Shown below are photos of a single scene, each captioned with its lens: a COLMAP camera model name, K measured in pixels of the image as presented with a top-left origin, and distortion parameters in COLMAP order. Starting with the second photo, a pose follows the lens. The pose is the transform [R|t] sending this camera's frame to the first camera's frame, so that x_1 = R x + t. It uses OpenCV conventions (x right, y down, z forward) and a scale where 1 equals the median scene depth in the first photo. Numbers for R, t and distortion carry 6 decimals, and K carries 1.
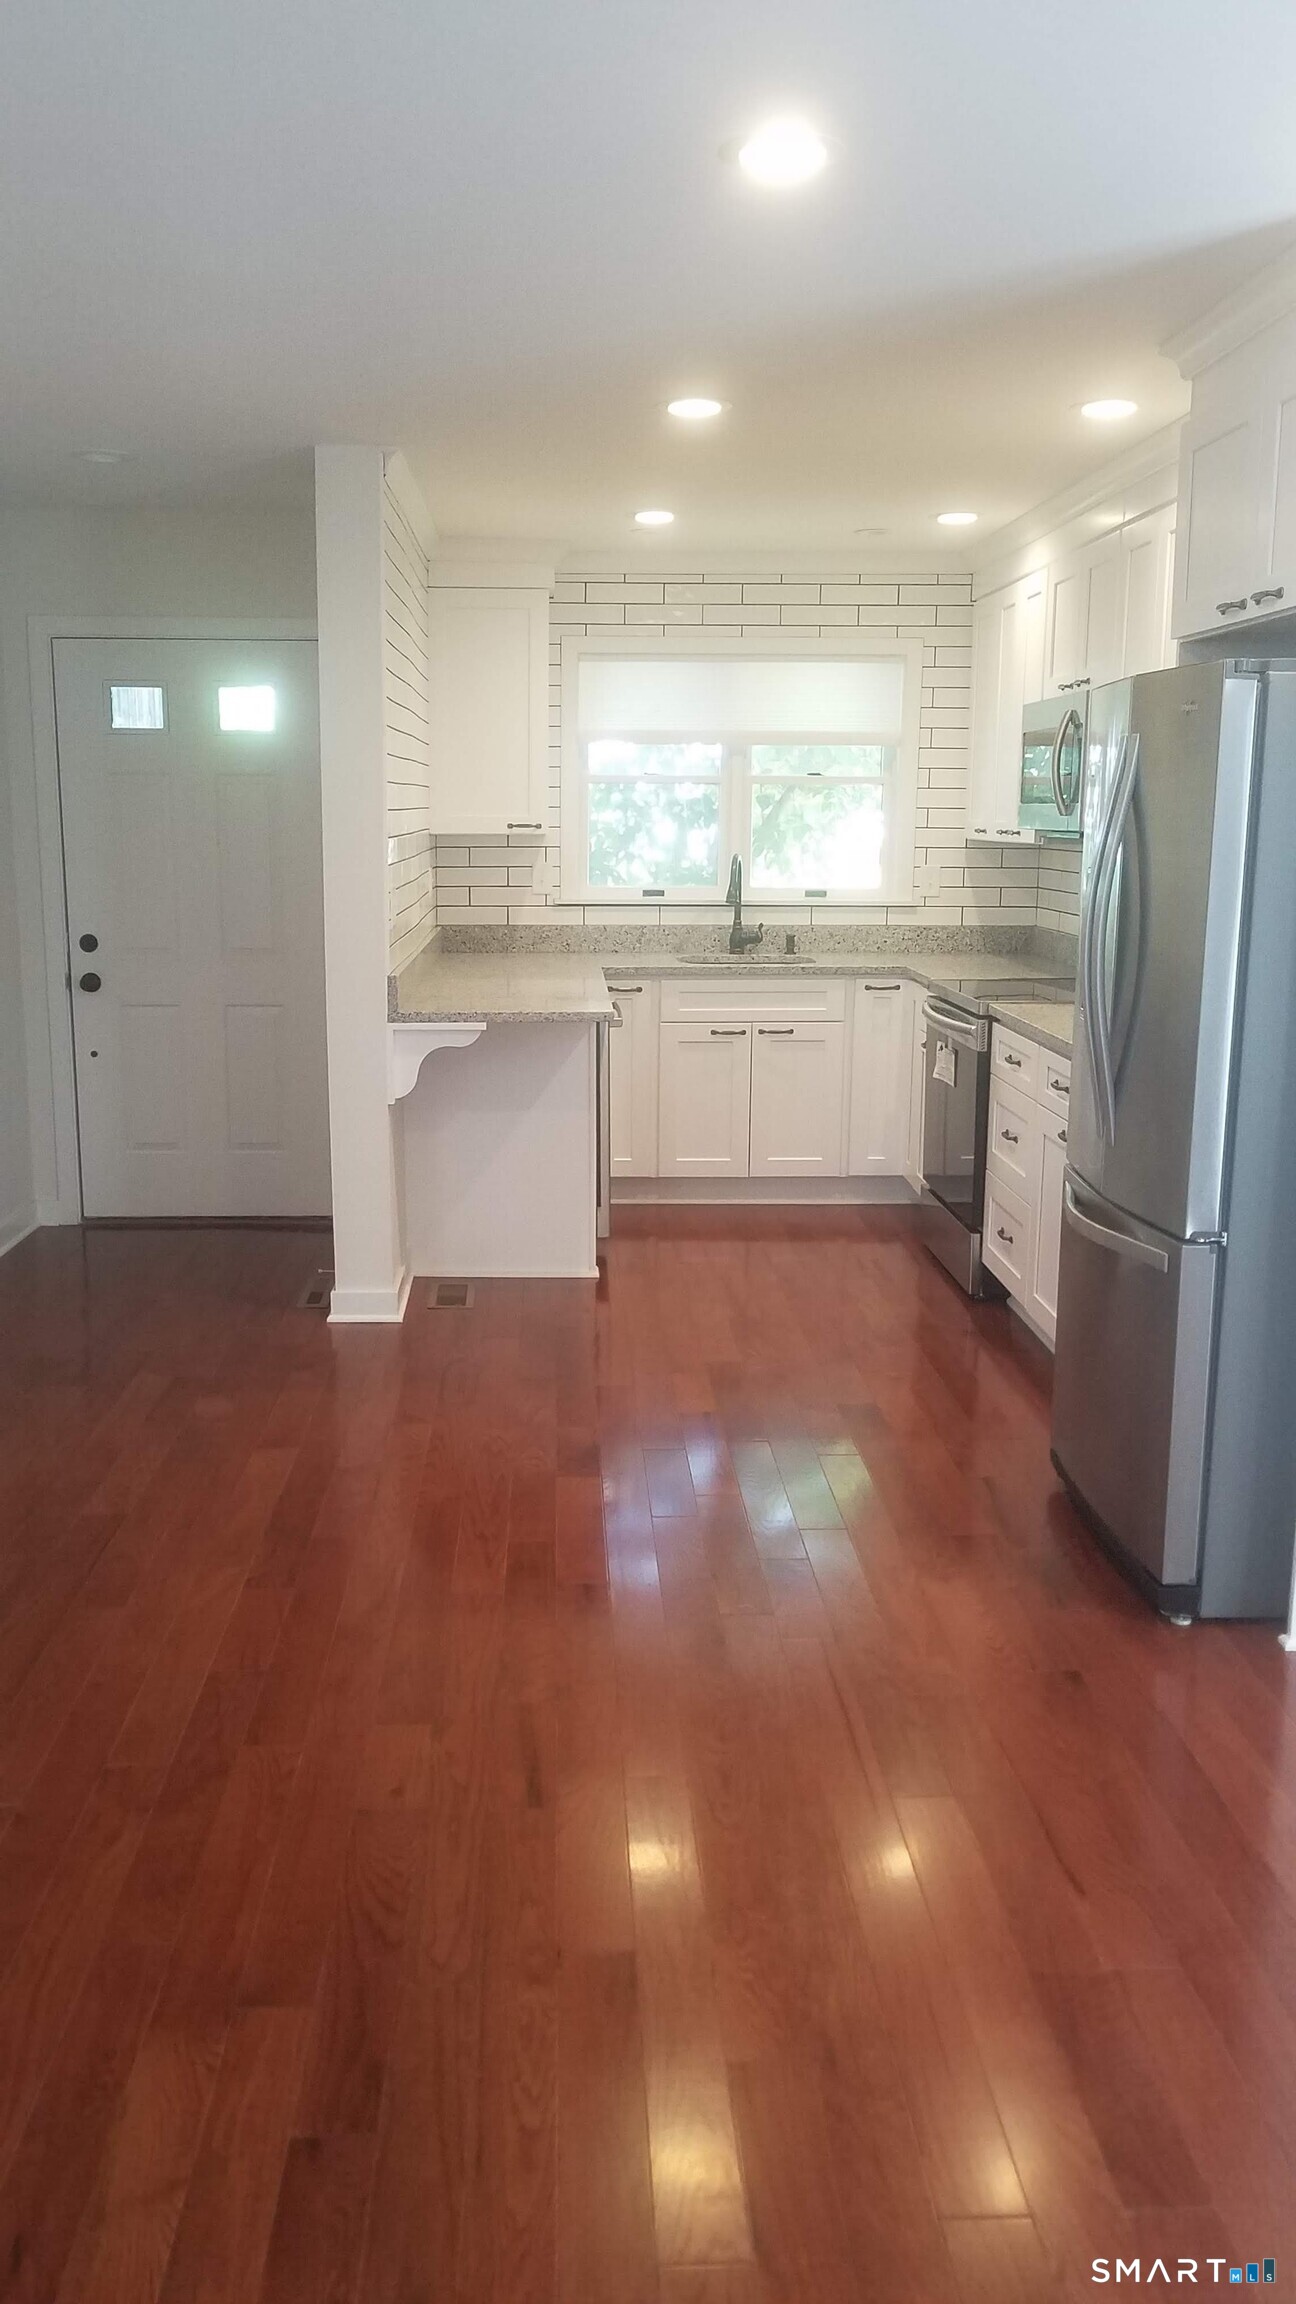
lens RADIAL K [[1812.6, 0, 582.8], [0, 1812.6, 1167.5], [0, 0, 1]] dist [-0.008276, 0.002353]
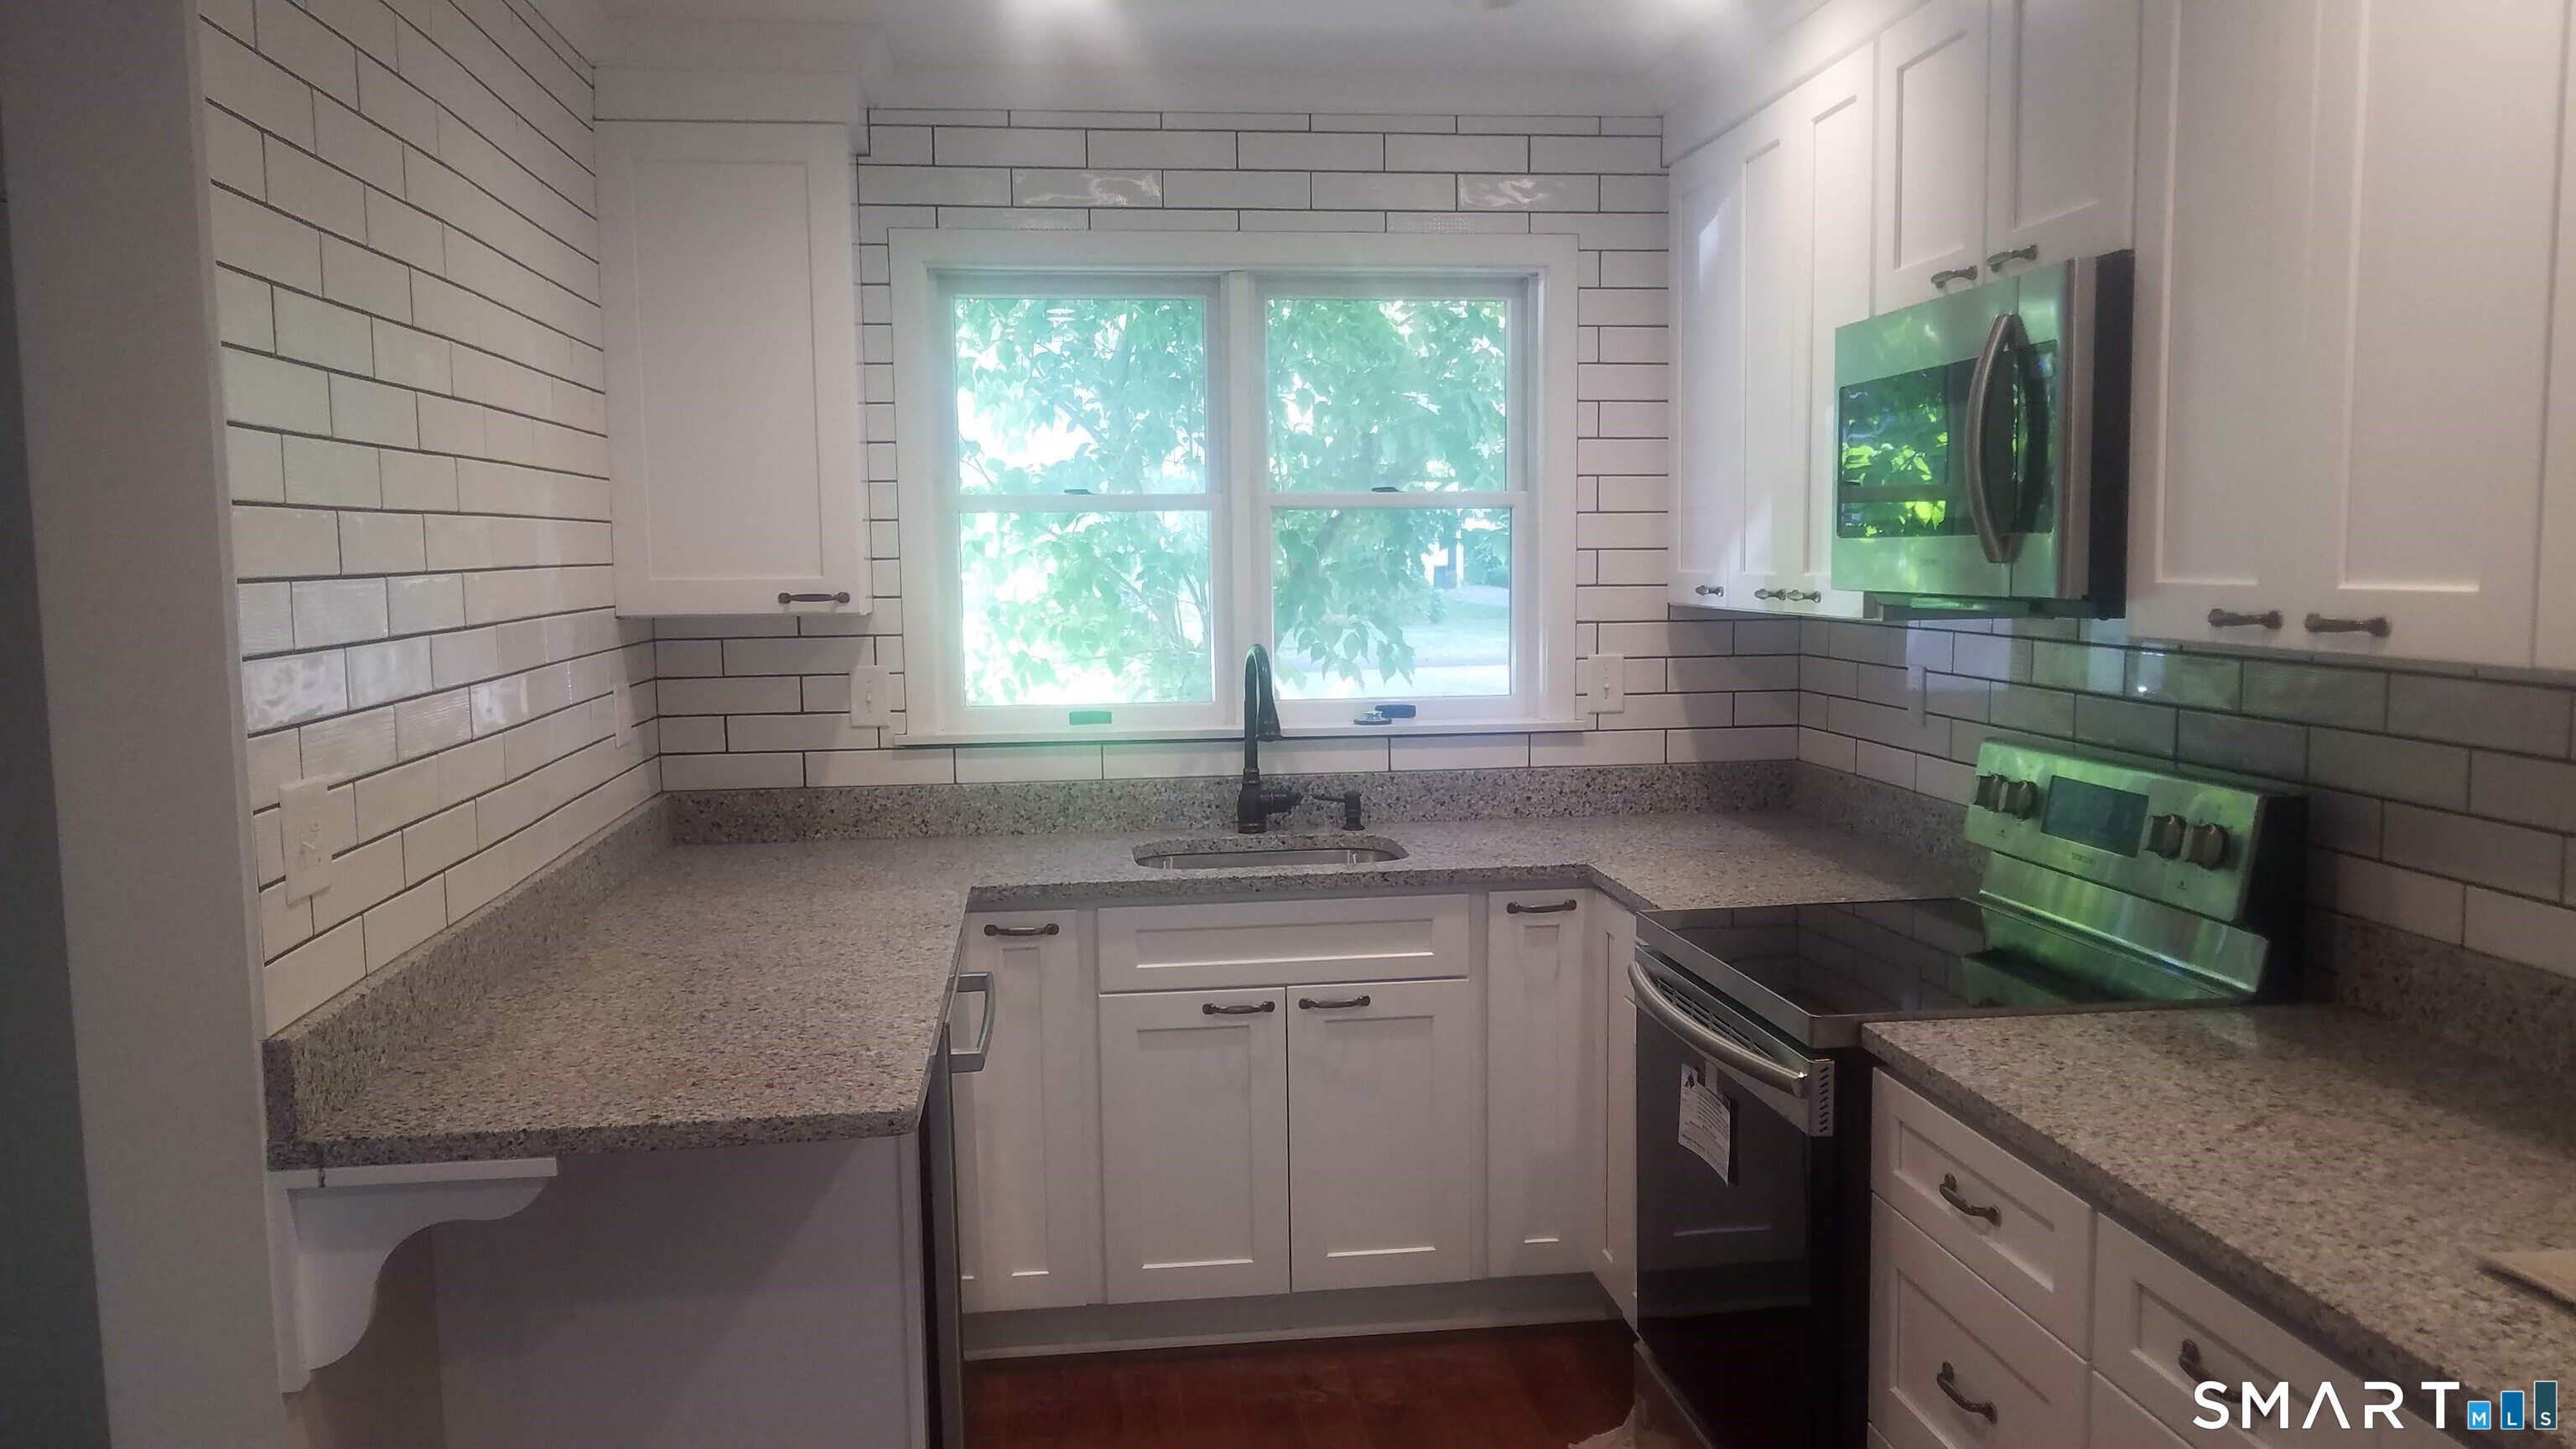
lens RADIAL K [[2041.8, 0, 1318.4], [0, 2041.8, 785.9], [0, 0, 1]] dist [0.031083, -0.001006]
pose [[0.993614, -0.029265, 0.108973, 0.044265], [0.037923, 0.996212, -0.078251, -0.091950], [-0.106270, 0.081884, 0.990960, 0.451943]]
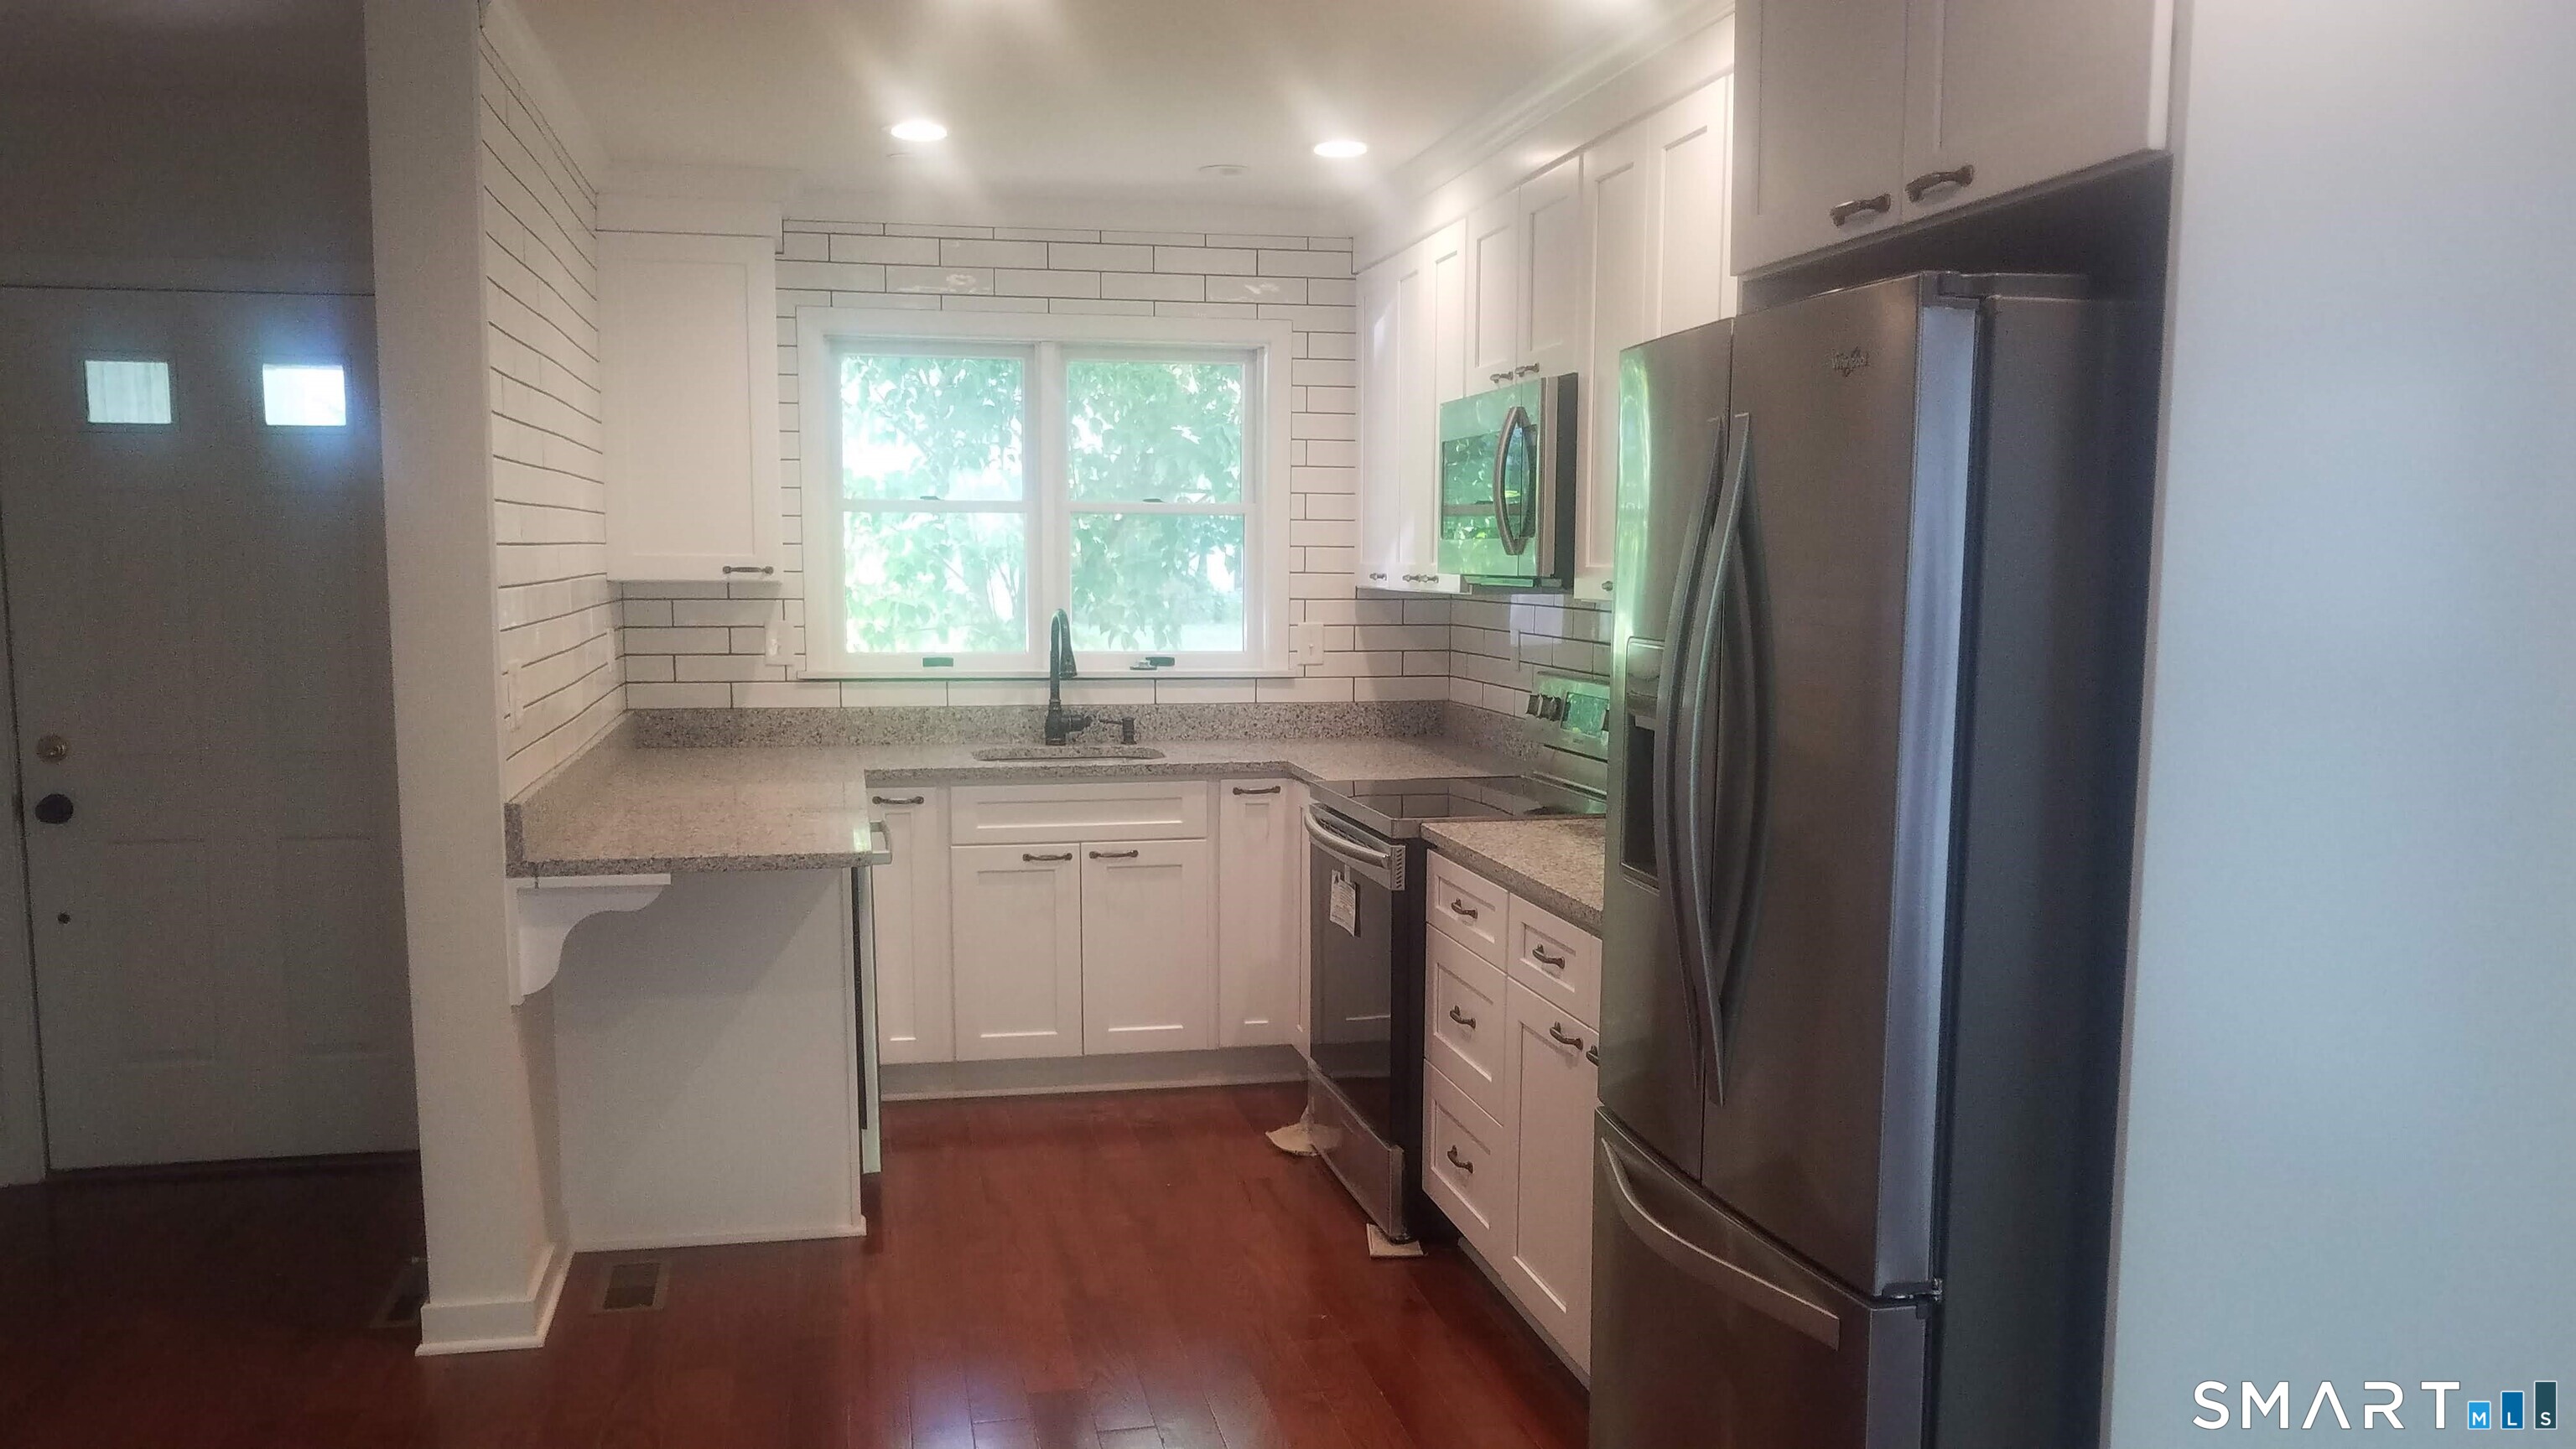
lens RADIAL K [[2041.8, 0, 1264.3], [0, 2041.8, 837.0], [0, 0, 1]] dist [0.031083, -0.001006]
pose [[0.982360, -0.025000, 0.185321, 0.015681], [0.035451, 0.997949, -0.053294, -0.036998], [-0.183609, 0.058924, 0.981232, 0.196656]]
